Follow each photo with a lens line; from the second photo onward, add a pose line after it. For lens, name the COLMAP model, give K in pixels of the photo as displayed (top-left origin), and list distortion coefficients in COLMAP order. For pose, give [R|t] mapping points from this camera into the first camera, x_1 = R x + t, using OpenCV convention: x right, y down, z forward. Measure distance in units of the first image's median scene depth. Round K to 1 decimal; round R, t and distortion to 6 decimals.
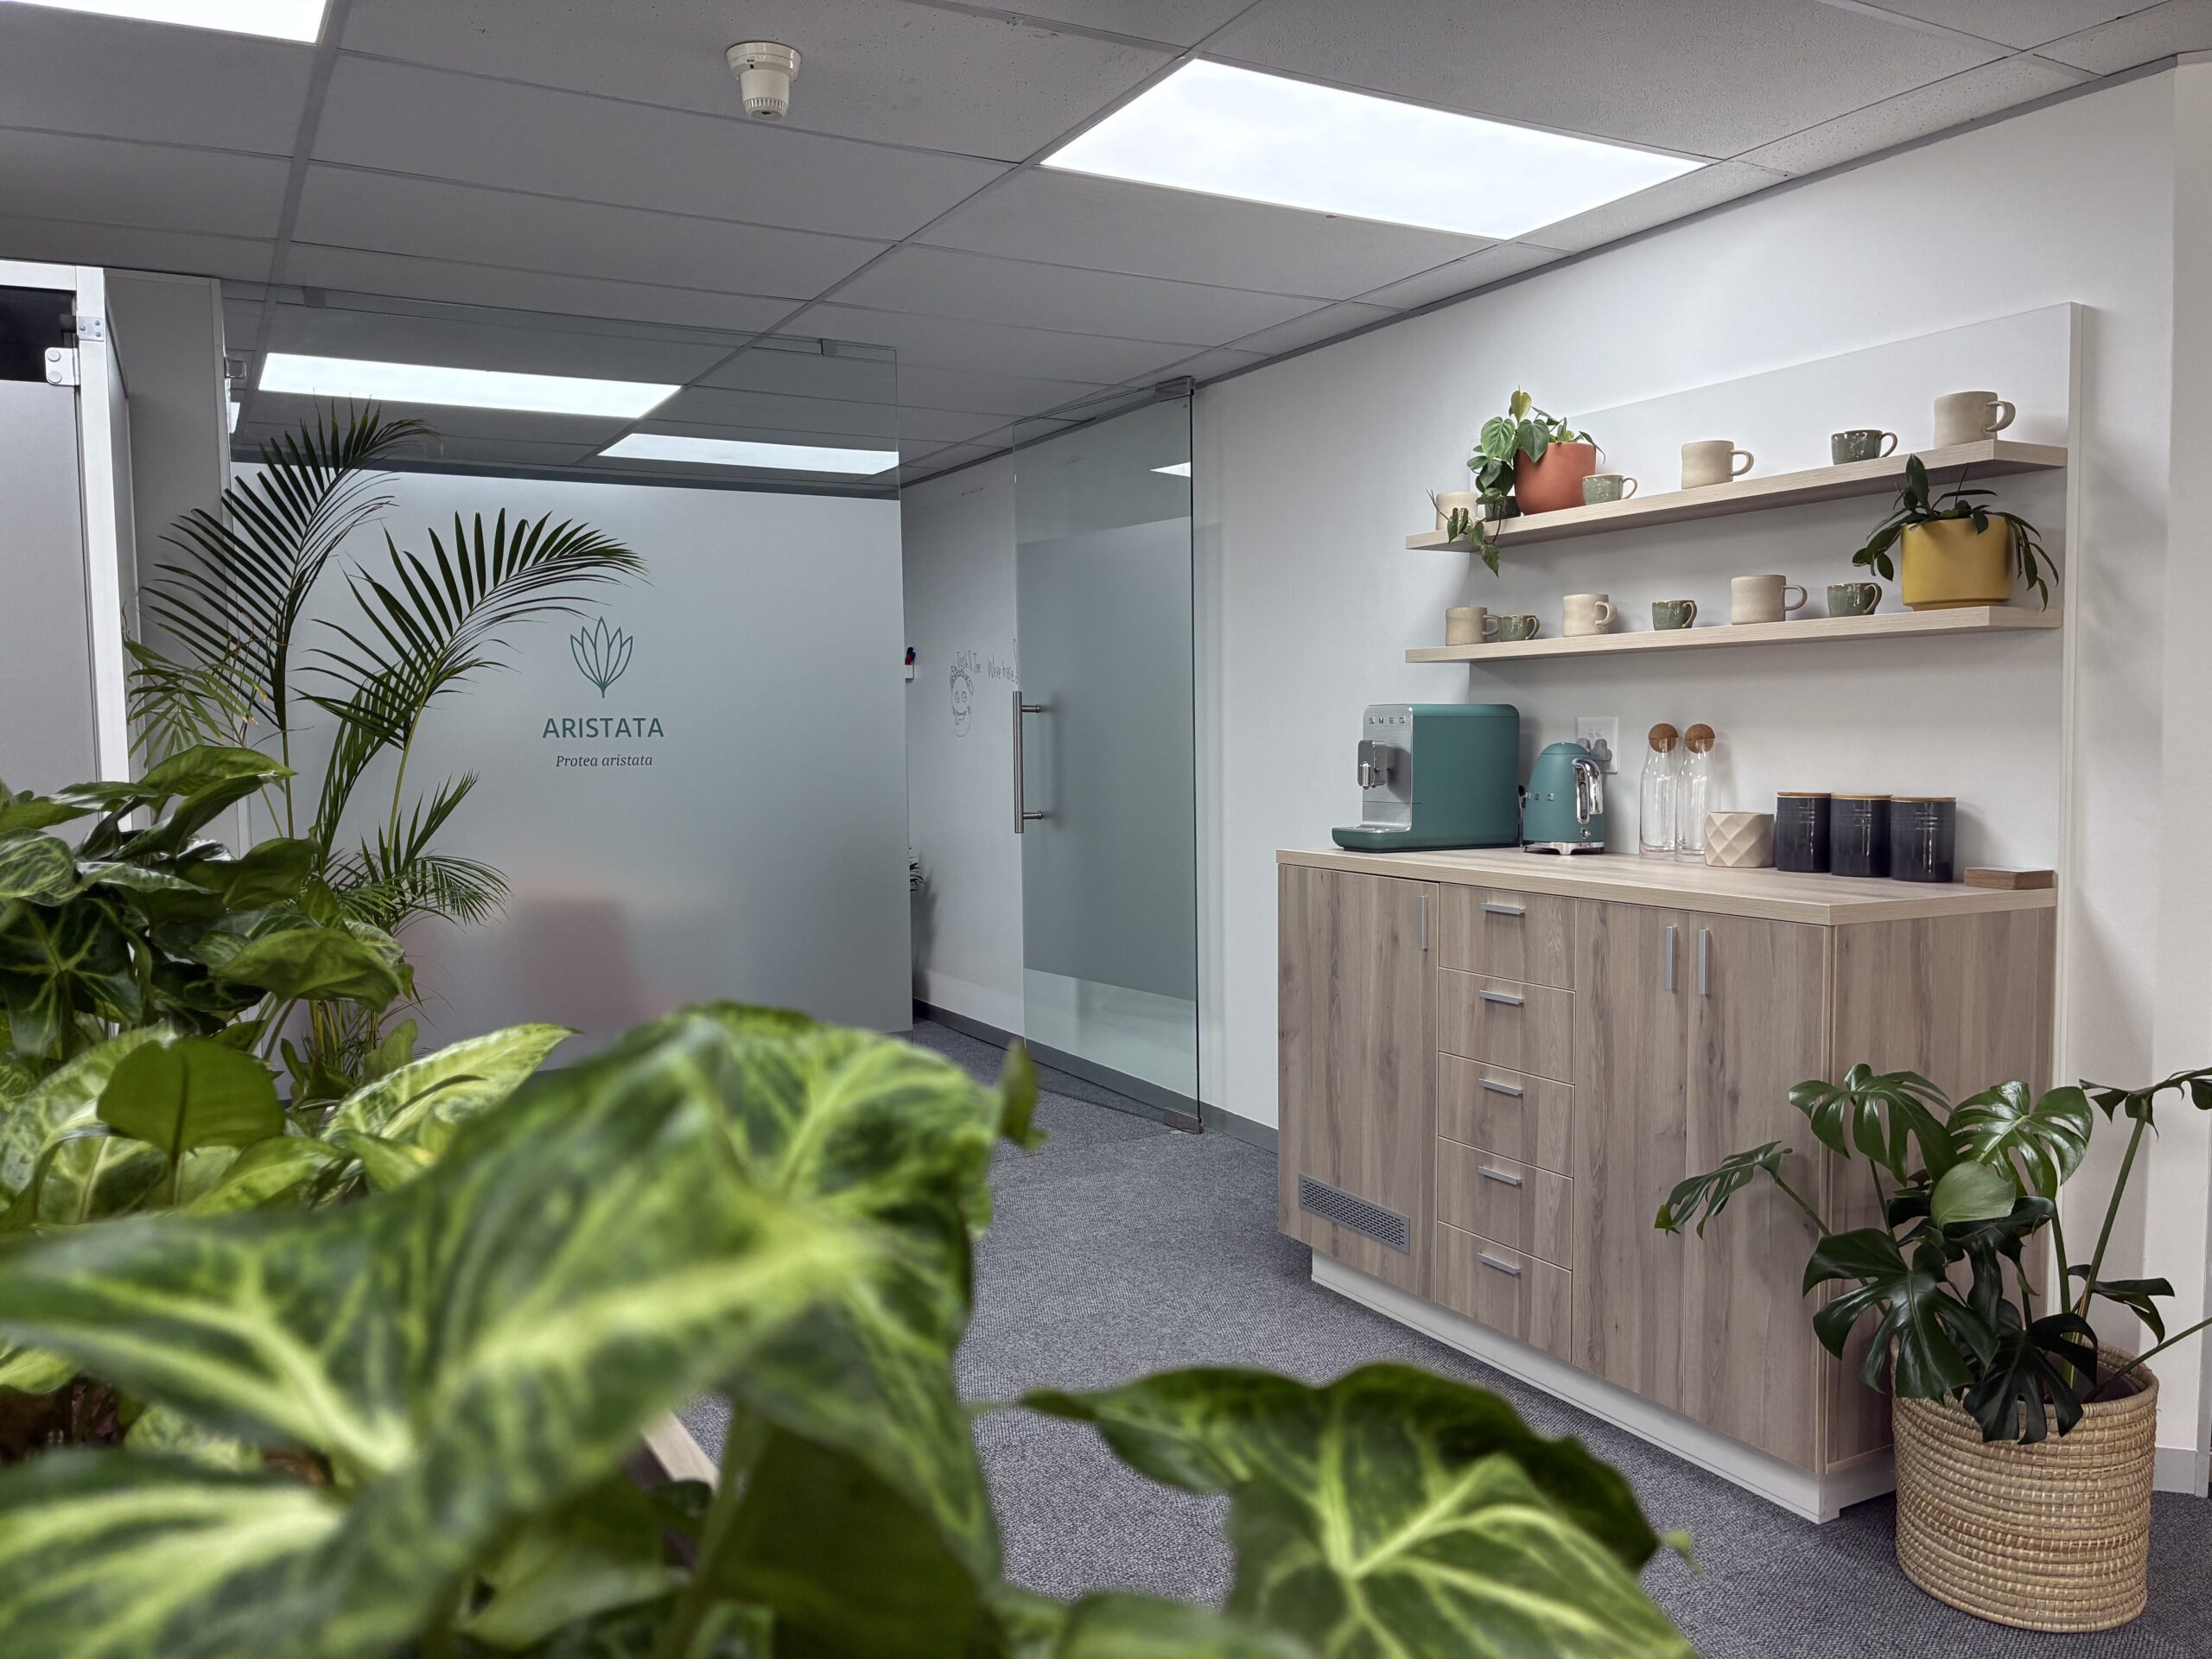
lens RADIAL K [[1691.2, 0, 1106.0], [0, 1691.2, 829.5], [0, 0, 1]] dist [0.010086, -0.001339]
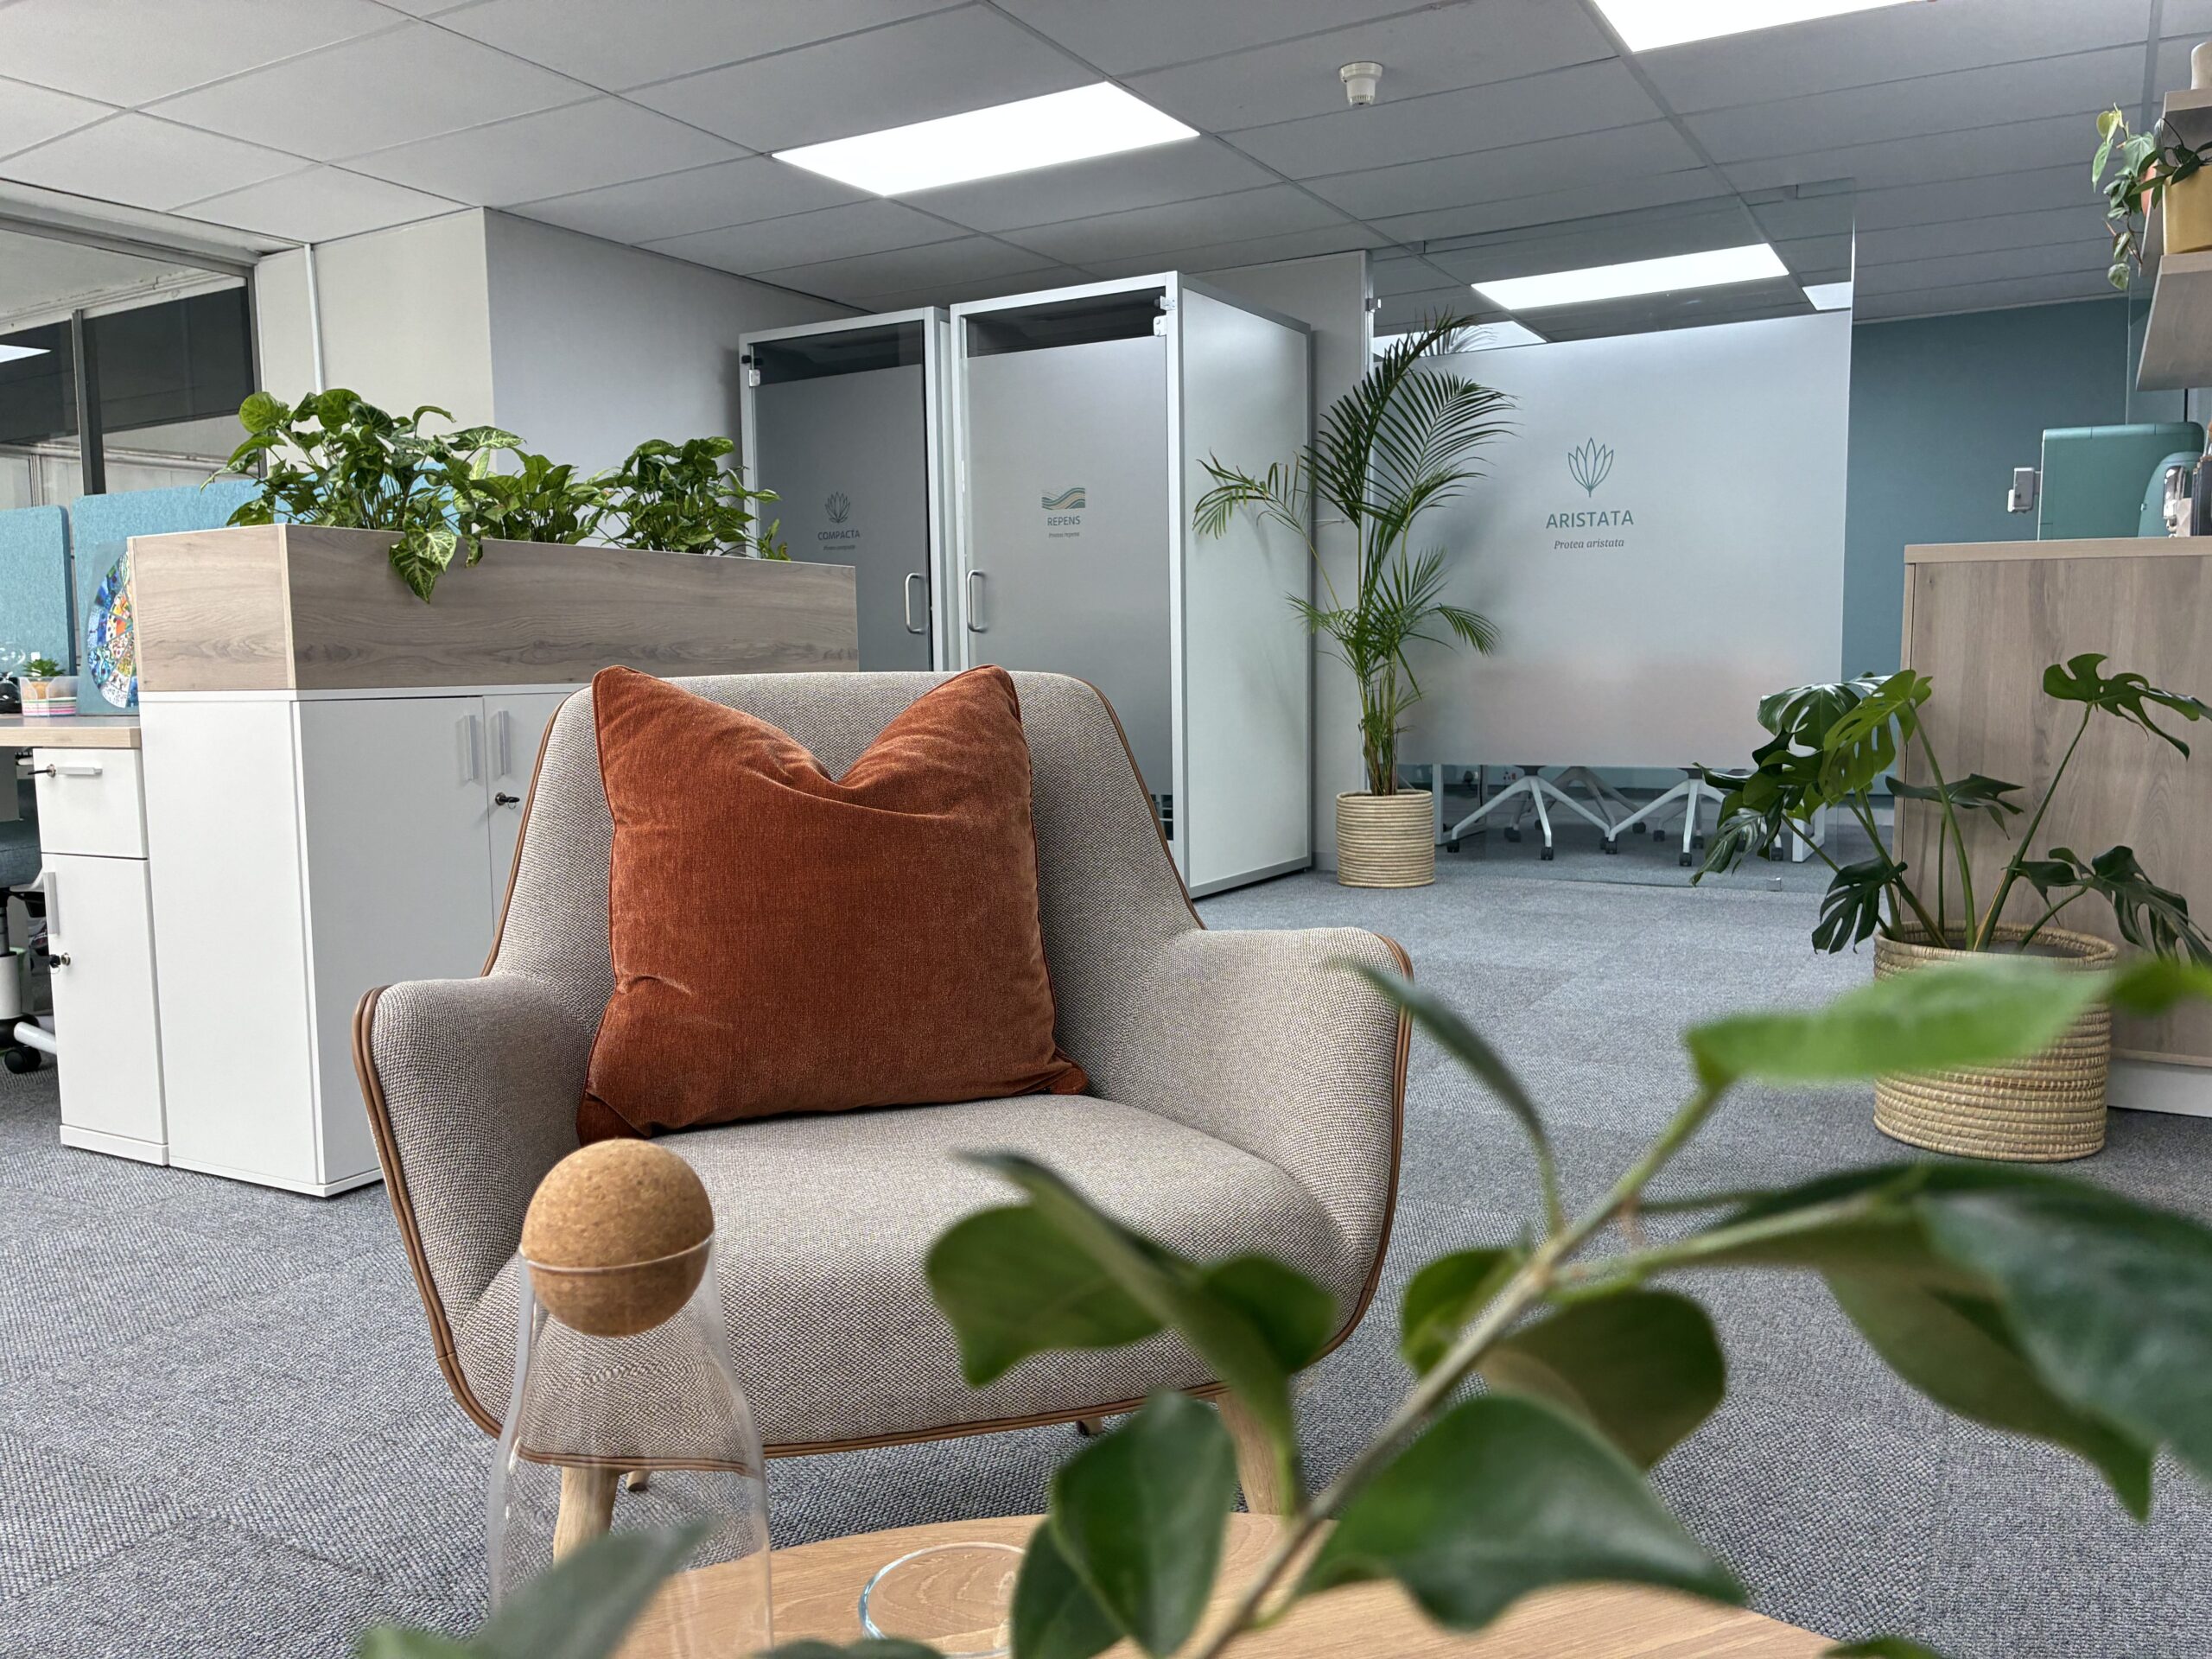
lens RADIAL K [[1691.2, 0, 1106.0], [0, 1691.2, 829.5], [0, 0, 1]] dist [0.010086, -0.001339]
pose [[0.514157, 0.087758, -0.853195, 1.039874], [-0.048654, 0.996134, 0.073140, 0.163131], [0.856315, 0.003906, 0.516439, -0.068538]]
